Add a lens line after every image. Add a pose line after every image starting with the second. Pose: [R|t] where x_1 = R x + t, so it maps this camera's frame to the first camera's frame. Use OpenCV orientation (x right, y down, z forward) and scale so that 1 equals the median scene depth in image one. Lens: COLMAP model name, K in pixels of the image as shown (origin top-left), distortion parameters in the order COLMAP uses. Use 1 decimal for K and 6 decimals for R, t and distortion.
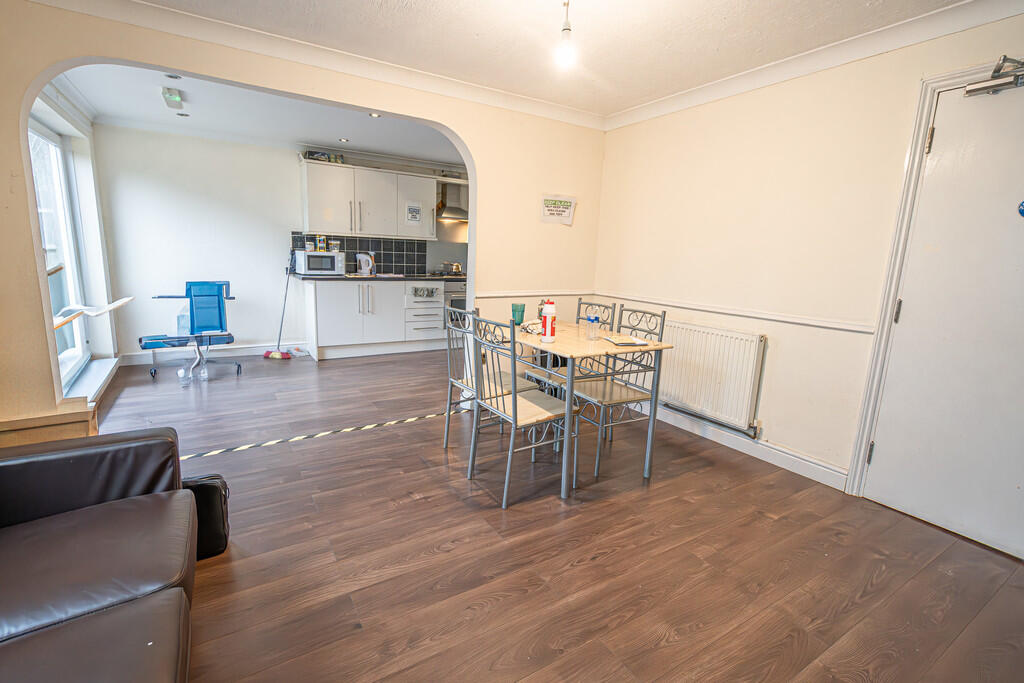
lens RADIAL K [[465.0, 0, 512.0], [0, 465.0, 341.5], [0, 0, 1]] dist [0.002099, 0.000704]
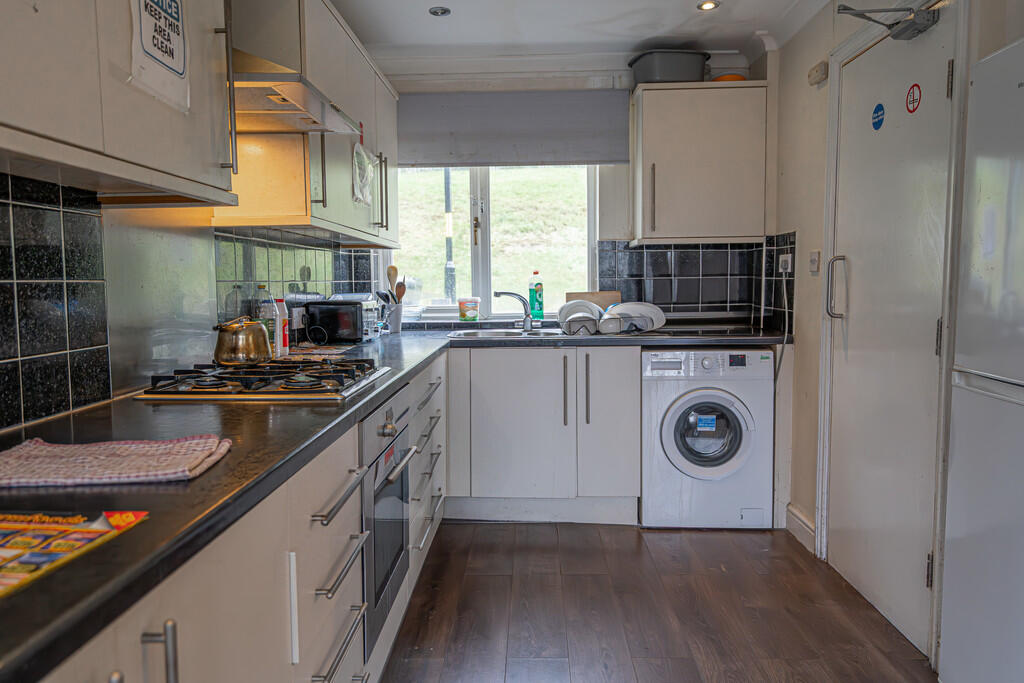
lens RADIAL K [[731.6, 0, 512.0], [0, 731.6, 341.5], [0, 0, 1]] dist [0.029972, -0.001074]
pose [[0.555773, -0.110041, 0.824019, -0.384000], [0.177671, 0.984022, 0.011575, -0.166319], [-0.812126, 0.139971, 0.566444, 0.843989]]
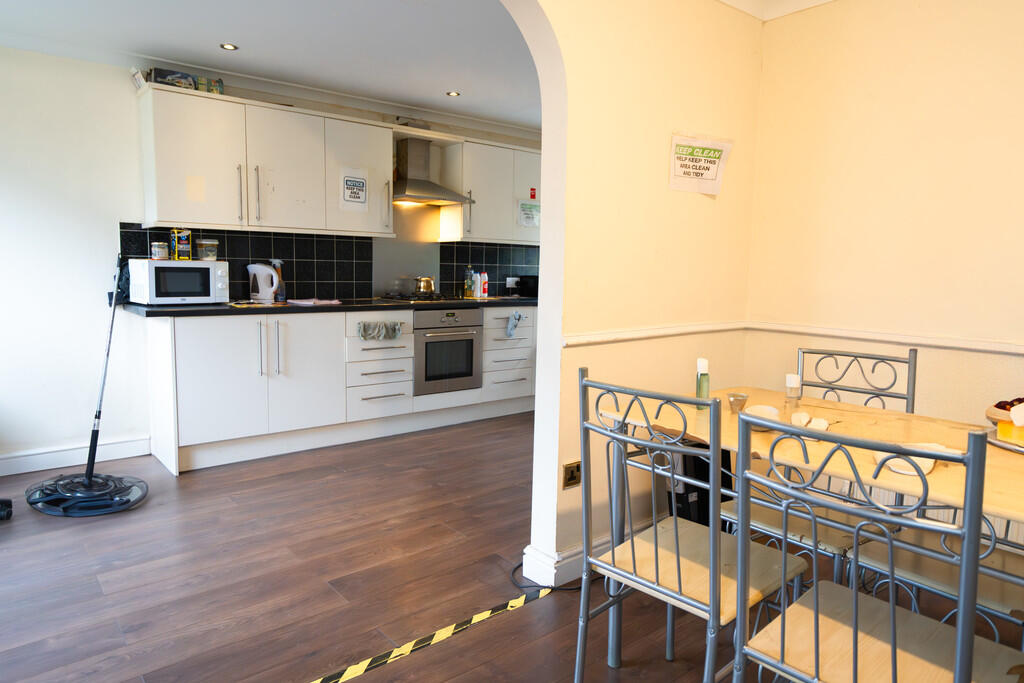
lens RADIAL K [[659.8, 0, 512.0], [0, 659.8, 341.5], [0, 0, 1]] dist [0.019098, -0.000634]
pose [[0.991603, -0.035734, 0.124284, -0.139333], [0.044278, 0.996792, -0.066678, -0.037285], [-0.121503, 0.071621, 0.990004, 0.229102]]
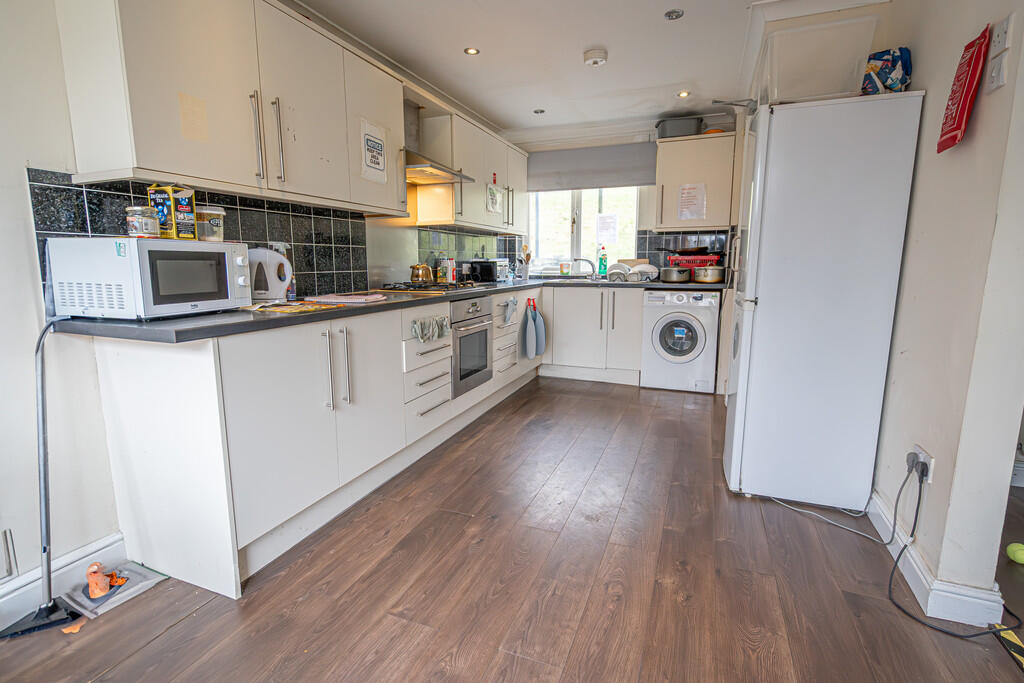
lens RADIAL K [[484.1, 0, 512.0], [0, 484.1, 341.5], [0, 0, 1]] dist [-0.000906, 0.000323]
pose [[0.805136, -0.133330, 0.577910, -0.421396], [0.136886, 0.989870, 0.037667, -0.107491], [-0.577078, 0.048780, 0.815231, 0.608421]]
